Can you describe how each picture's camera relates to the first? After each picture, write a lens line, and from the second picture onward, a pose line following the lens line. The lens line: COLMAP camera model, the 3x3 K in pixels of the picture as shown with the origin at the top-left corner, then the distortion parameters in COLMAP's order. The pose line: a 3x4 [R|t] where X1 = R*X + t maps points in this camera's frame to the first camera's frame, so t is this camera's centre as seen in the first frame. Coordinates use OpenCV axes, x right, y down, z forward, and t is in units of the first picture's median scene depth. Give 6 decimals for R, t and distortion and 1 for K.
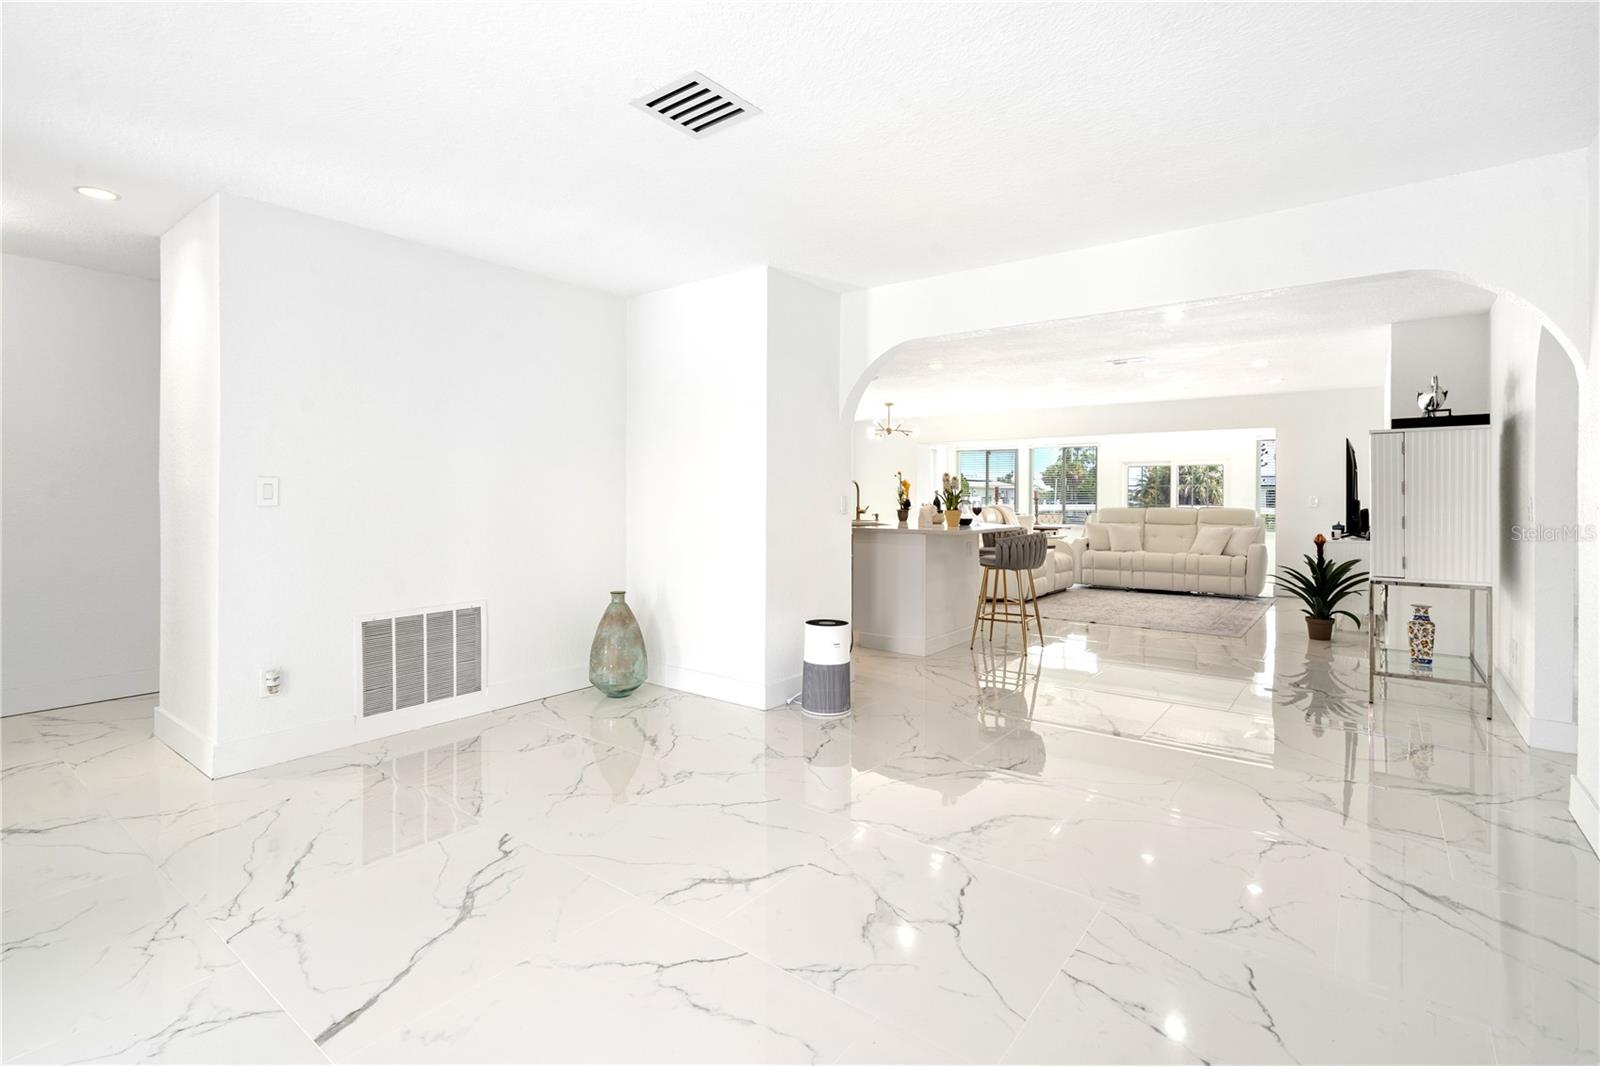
lens RADIAL K [[759.8, 0, 792.5], [0, 759.8, 504.1], [0, 0, 1]] dist [-0.000625, -0.000001]
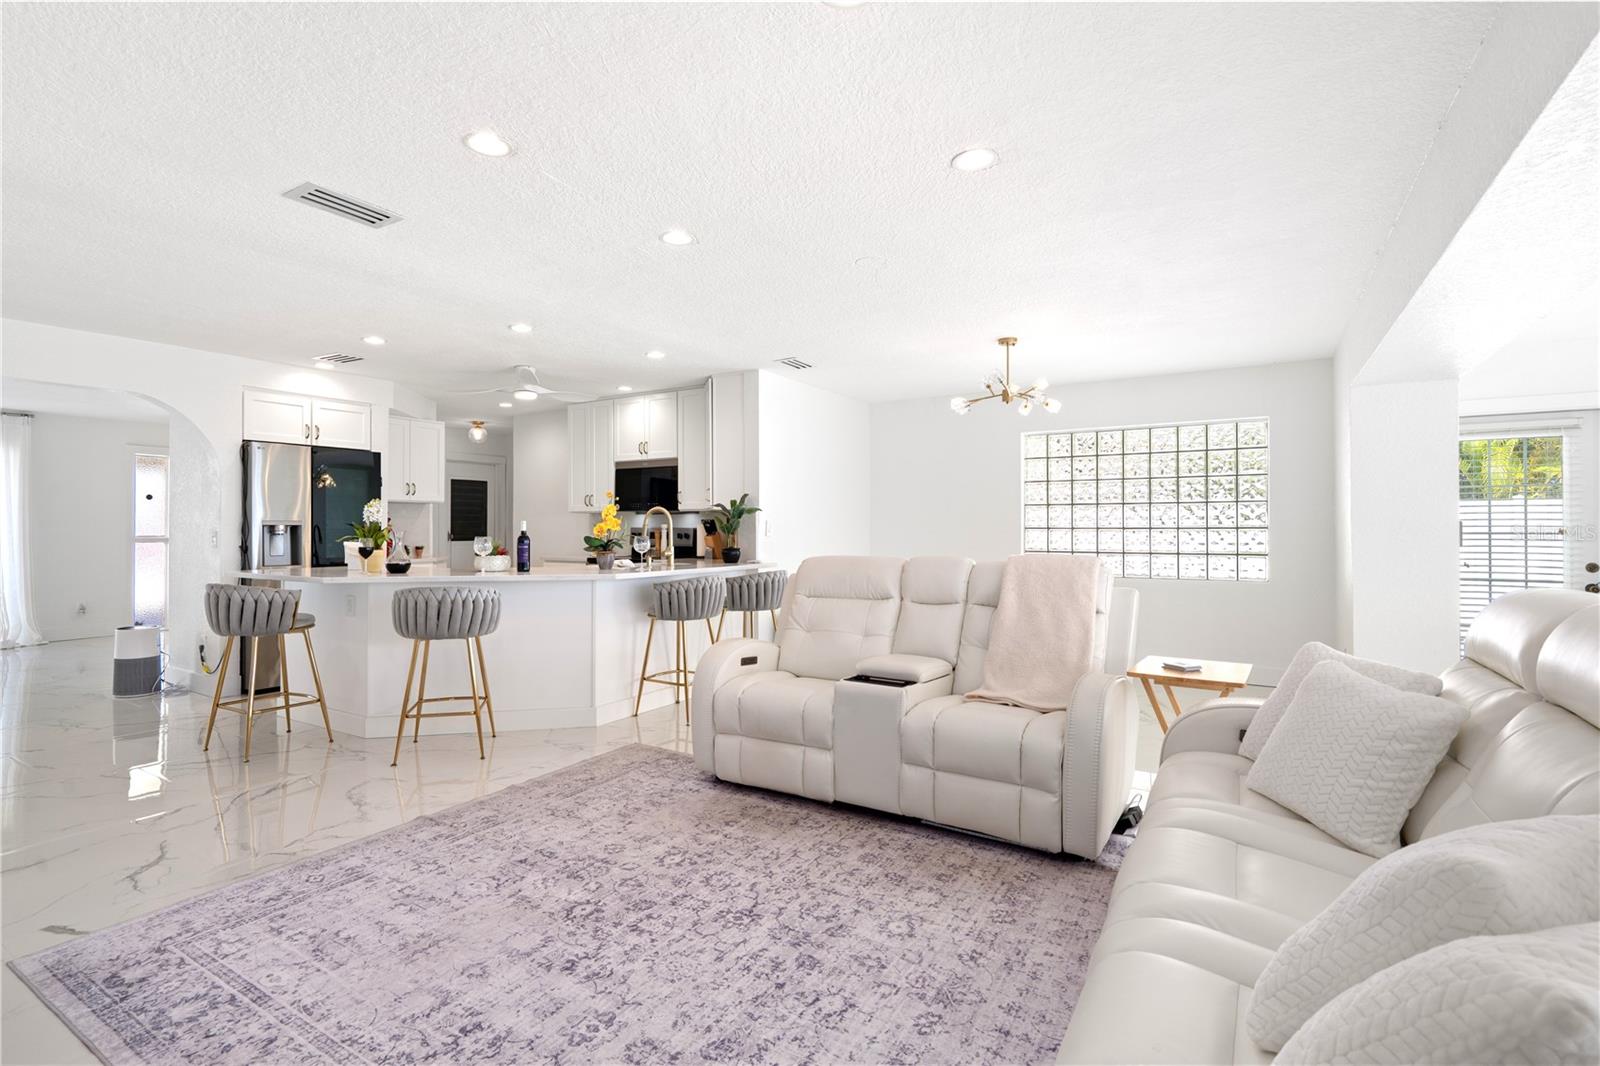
lens RADIAL K [[751.1, 0, 785.4], [0, 751.1, 527.1], [0, 0, 1]] dist [-0.002431, 0.000526]
pose [[0.096600, -0.005462, -0.995308, 0.754718], [-0.007491, 0.999953, -0.006215, -0.009781], [0.995295, 0.008056, 0.096555, 1.040571]]
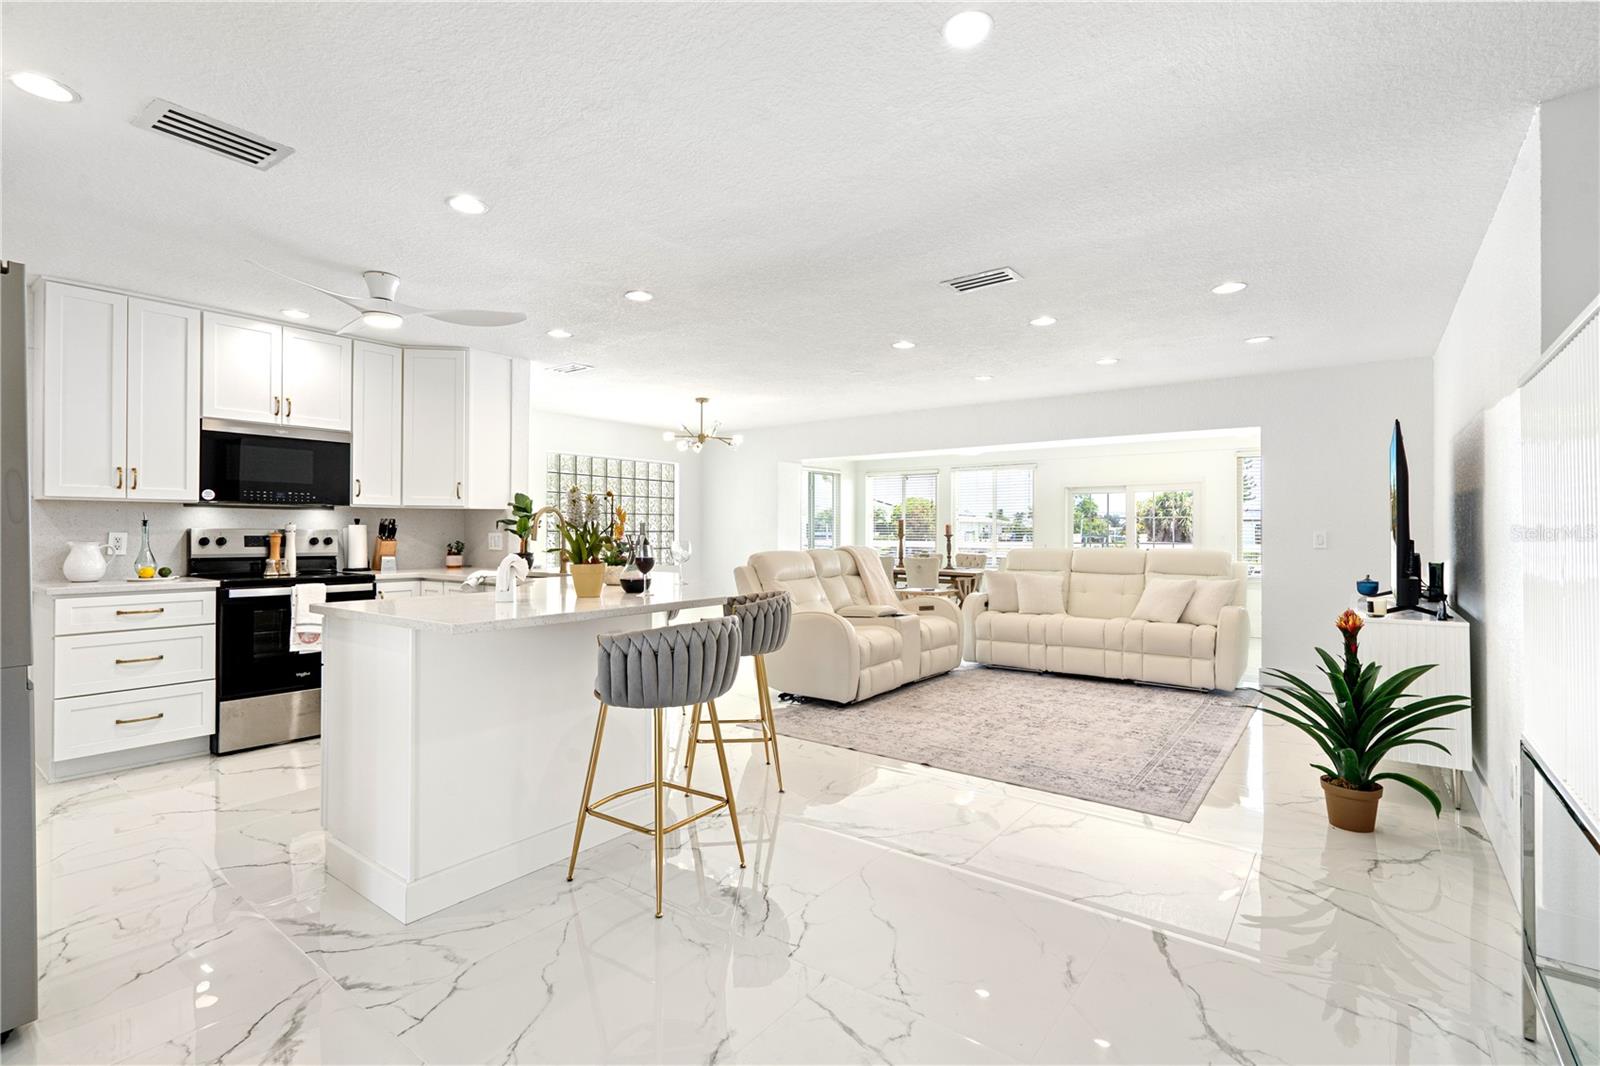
lens RADIAL K [[741.6, 0, 795.0], [0, 741.6, 529.5], [0, 0, 1]] dist [-0.001989, -0.000292]
pose [[0.999998, -0.001261, 0.001378, 0.269417], [0.001276, 0.999935, -0.011305, -0.006351], [-0.001364, 0.011307, 0.999935, 0.418536]]
